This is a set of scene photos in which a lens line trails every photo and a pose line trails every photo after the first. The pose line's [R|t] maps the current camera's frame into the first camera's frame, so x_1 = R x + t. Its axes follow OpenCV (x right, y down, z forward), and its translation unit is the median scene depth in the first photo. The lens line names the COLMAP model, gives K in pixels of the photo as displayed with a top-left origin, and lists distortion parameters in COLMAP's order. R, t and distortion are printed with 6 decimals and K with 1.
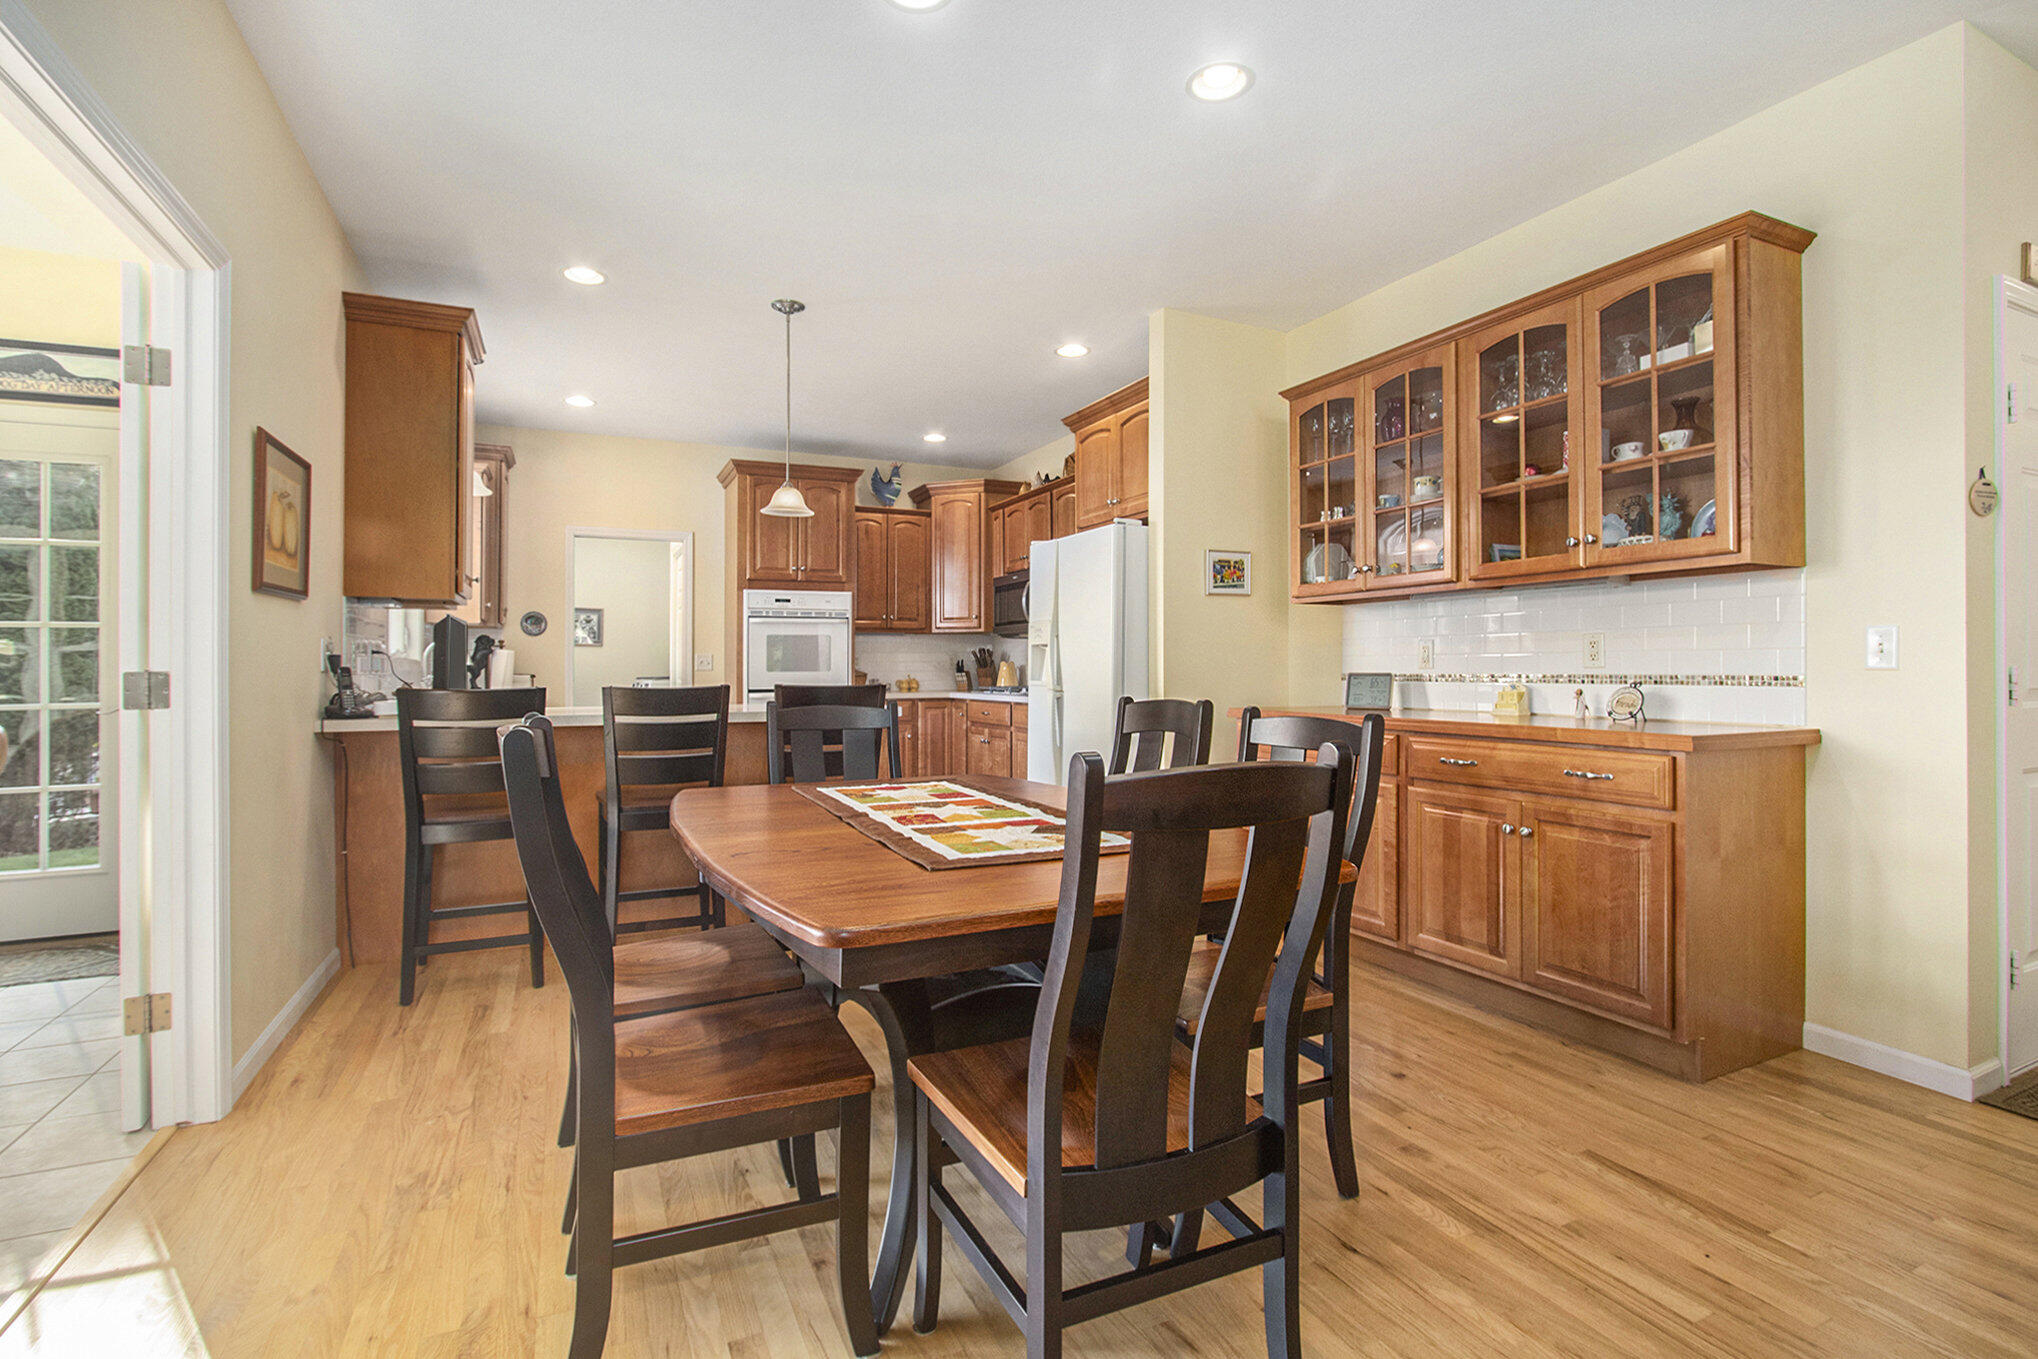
lens RADIAL K [[973.8, 0, 1019.0], [0, 973.8, 679.5], [0, 0, 1]] dist [-0.001815, -0.000082]
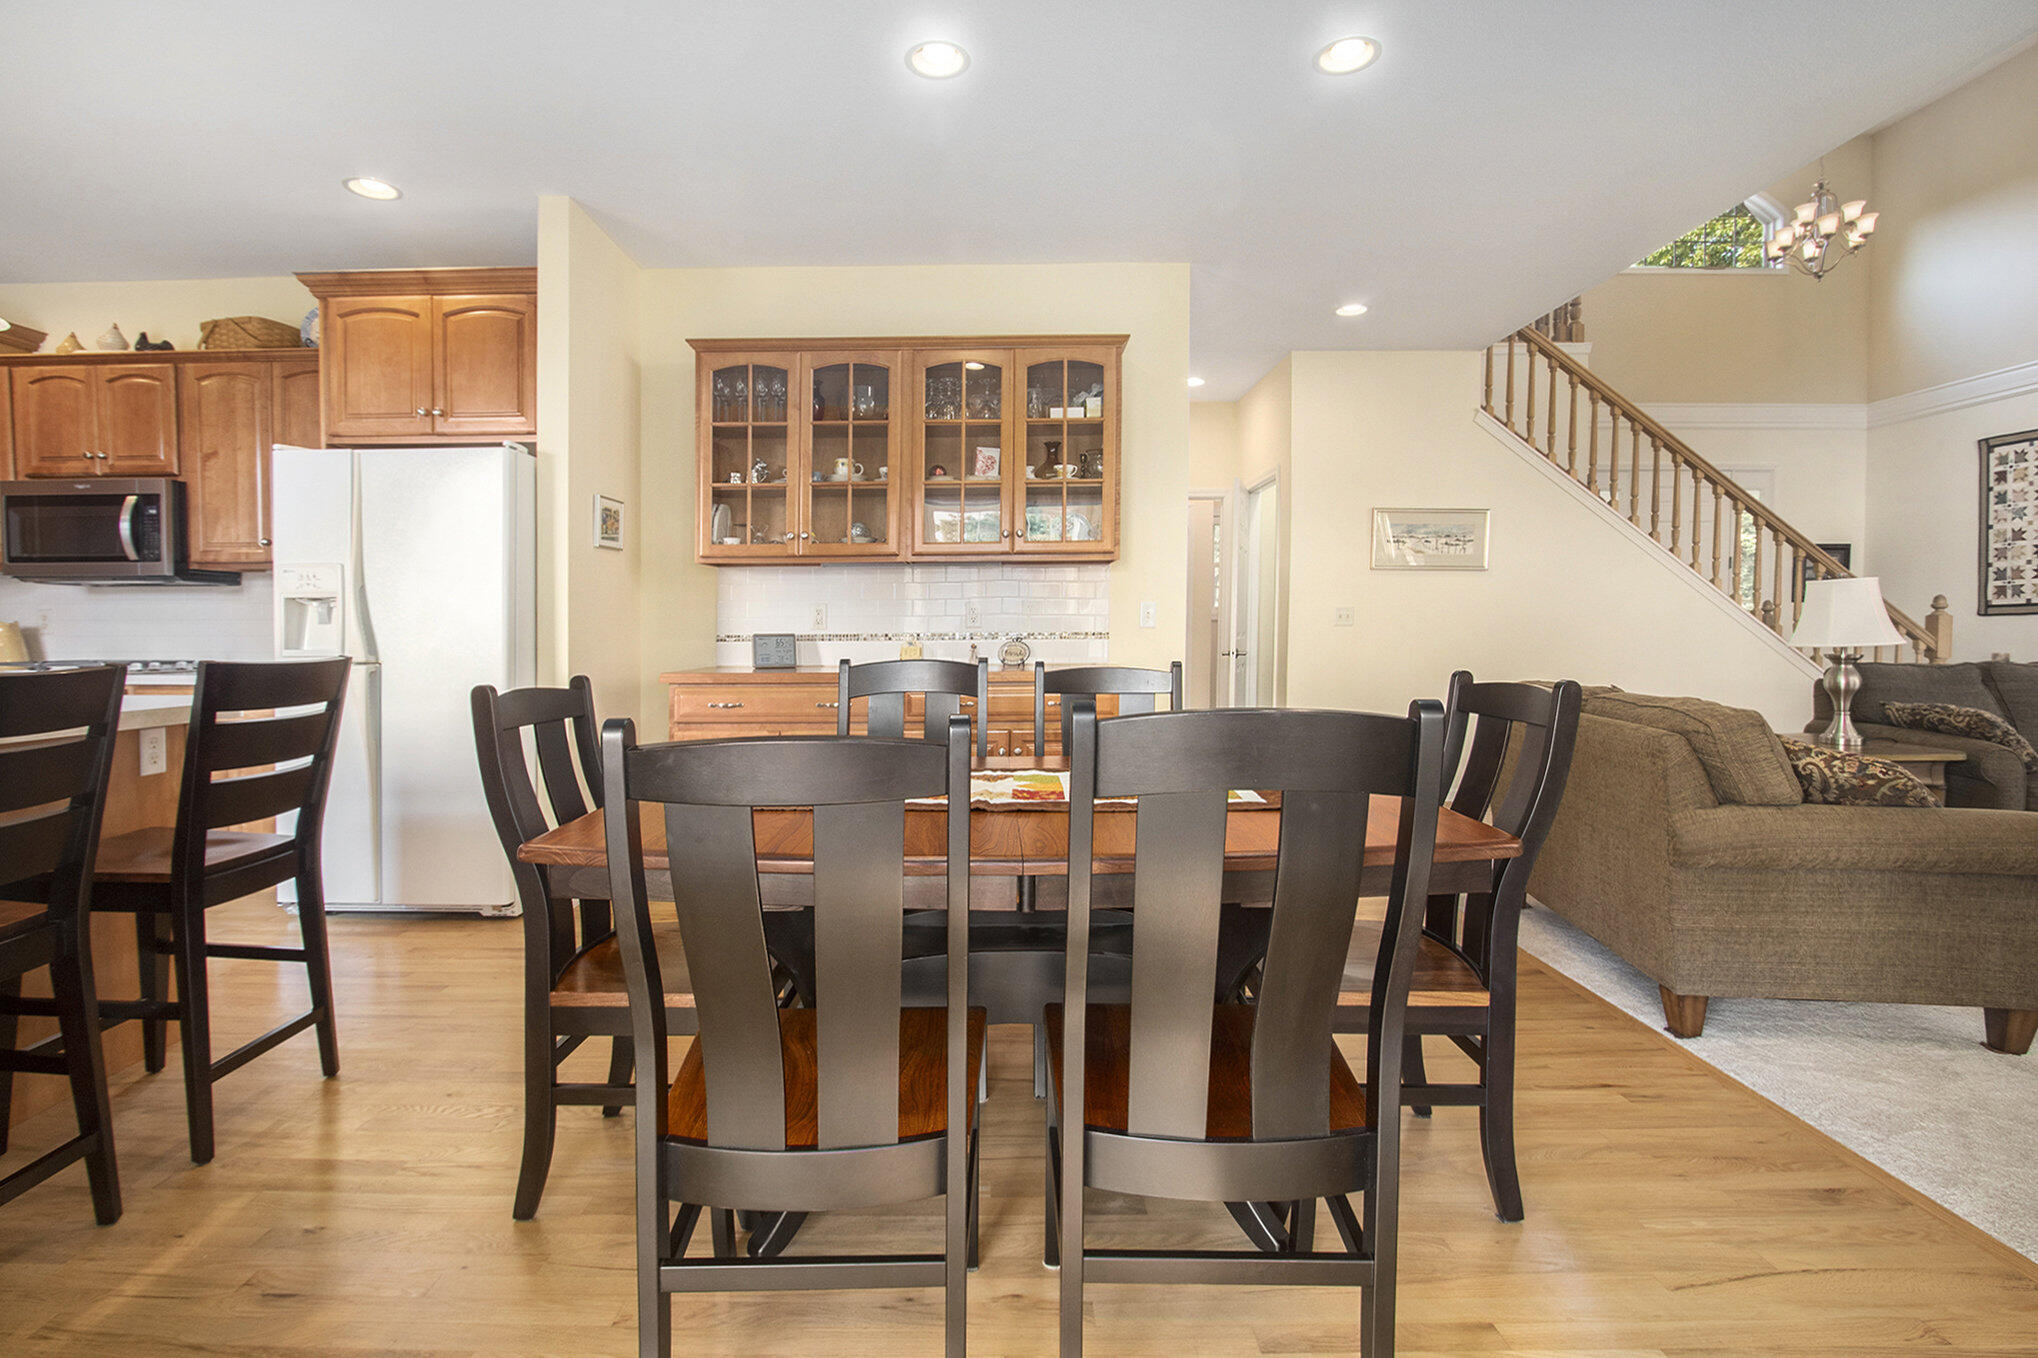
lens RADIAL K [[923.8, 0, 1017.4], [0, 923.8, 671.4], [0, 0, 1]] dist [-0.009626, -0.000327]
pose [[0.433421, -0.041407, 0.900240, -0.282627], [0.014874, 0.999137, 0.038795, -0.000503], [-0.901069, -0.003424, 0.433663, 0.214155]]
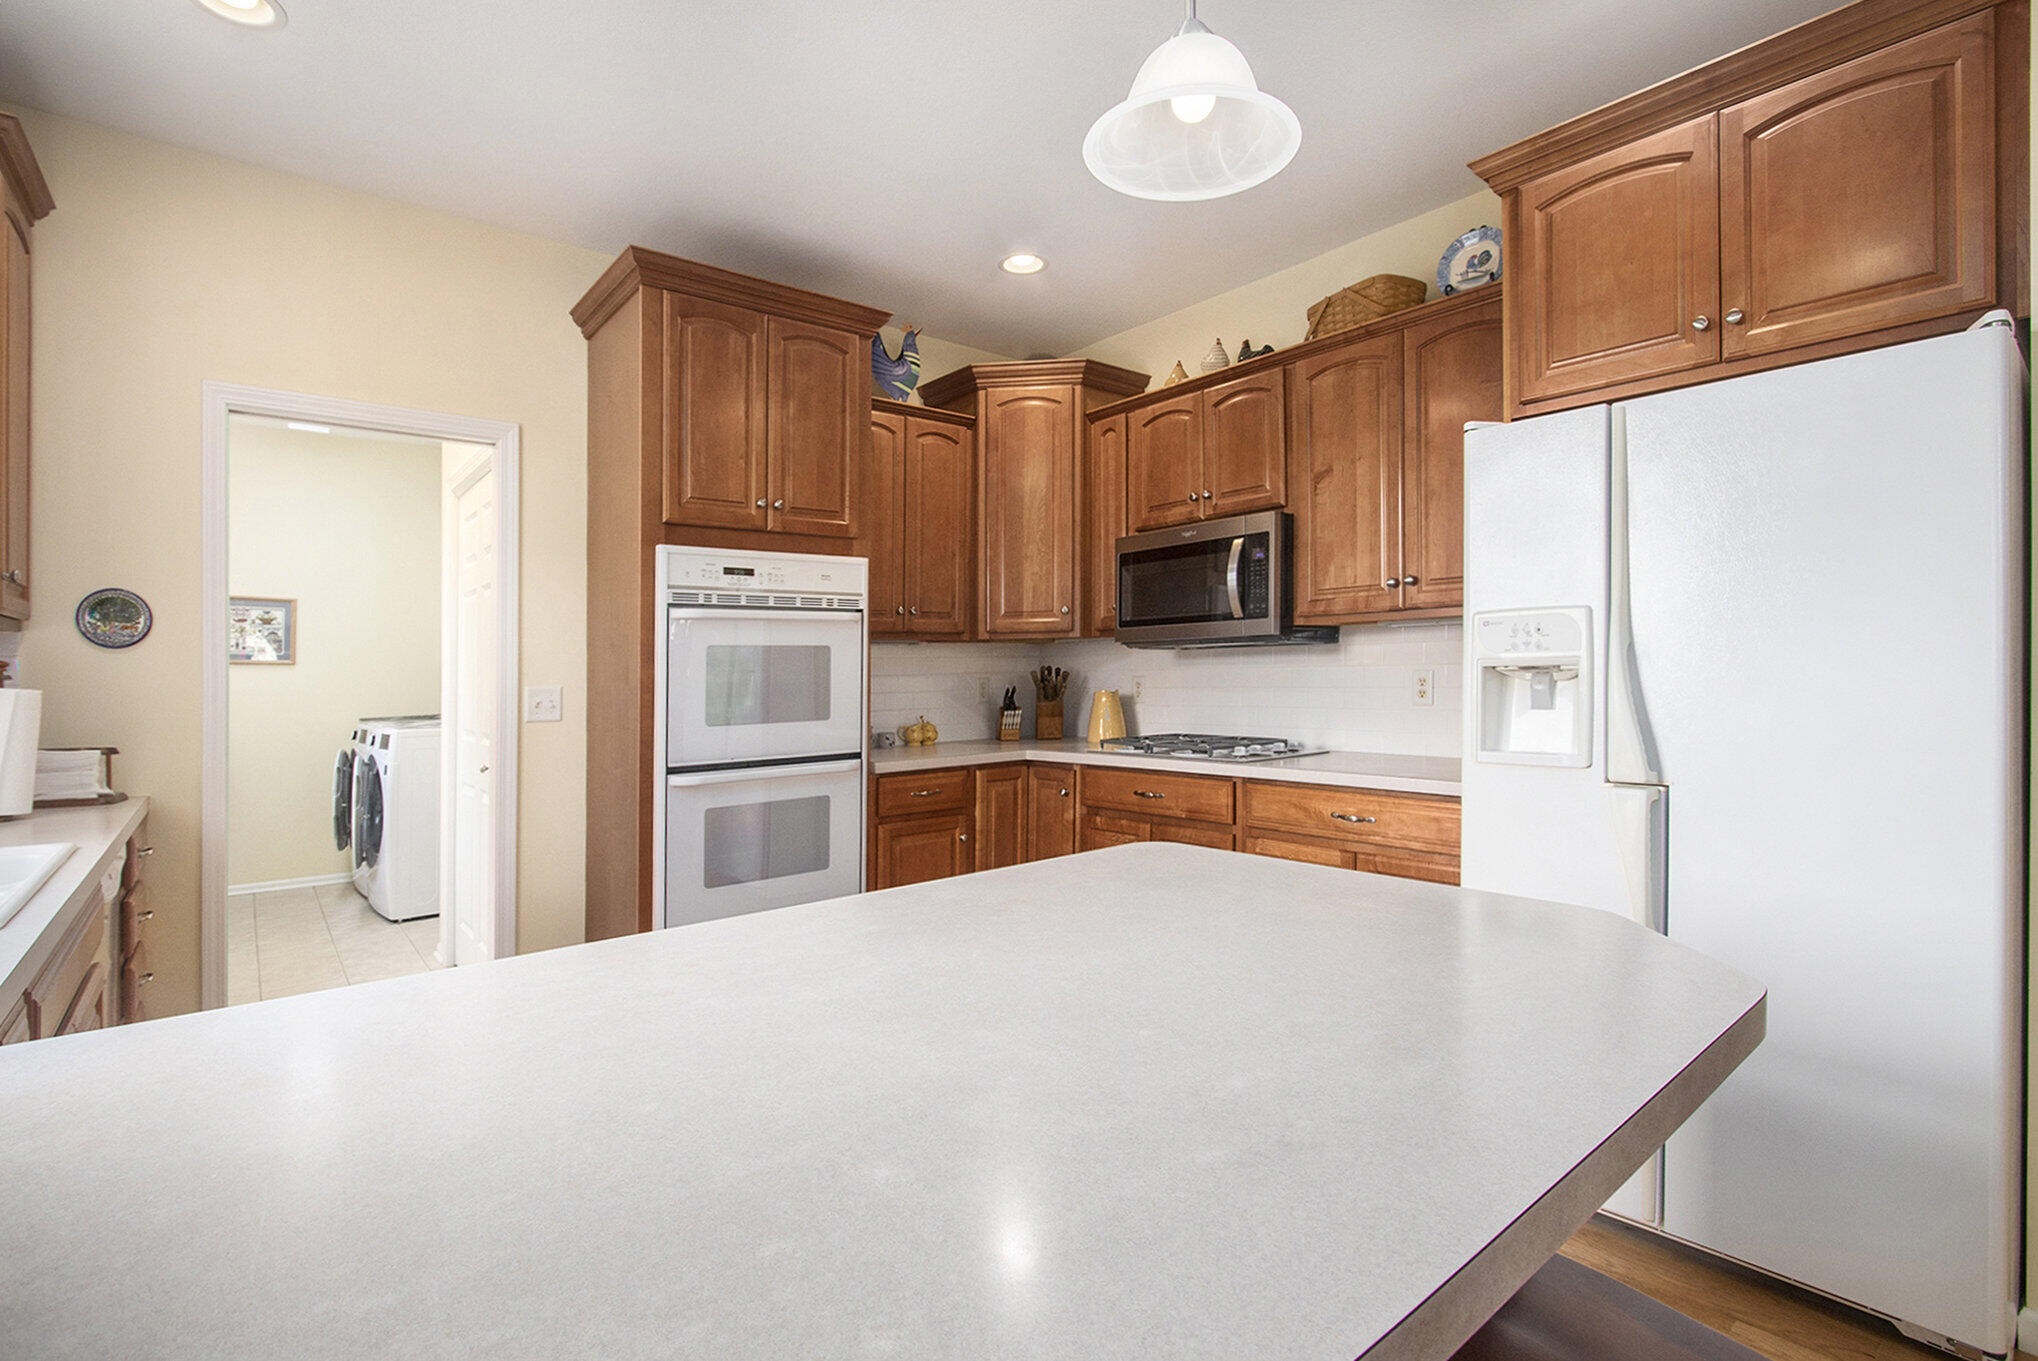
lens RADIAL K [[958.7, 0, 982.7], [0, 958.7, 679.1], [0, 0, 1]] dist [-0.011239, 0.000614]
pose [[0.974147, -0.012801, 0.225553, -0.237036], [0.015024, 0.999854, -0.008140, -0.024264], [-0.225416, 0.011319, 0.974197, 0.536527]]
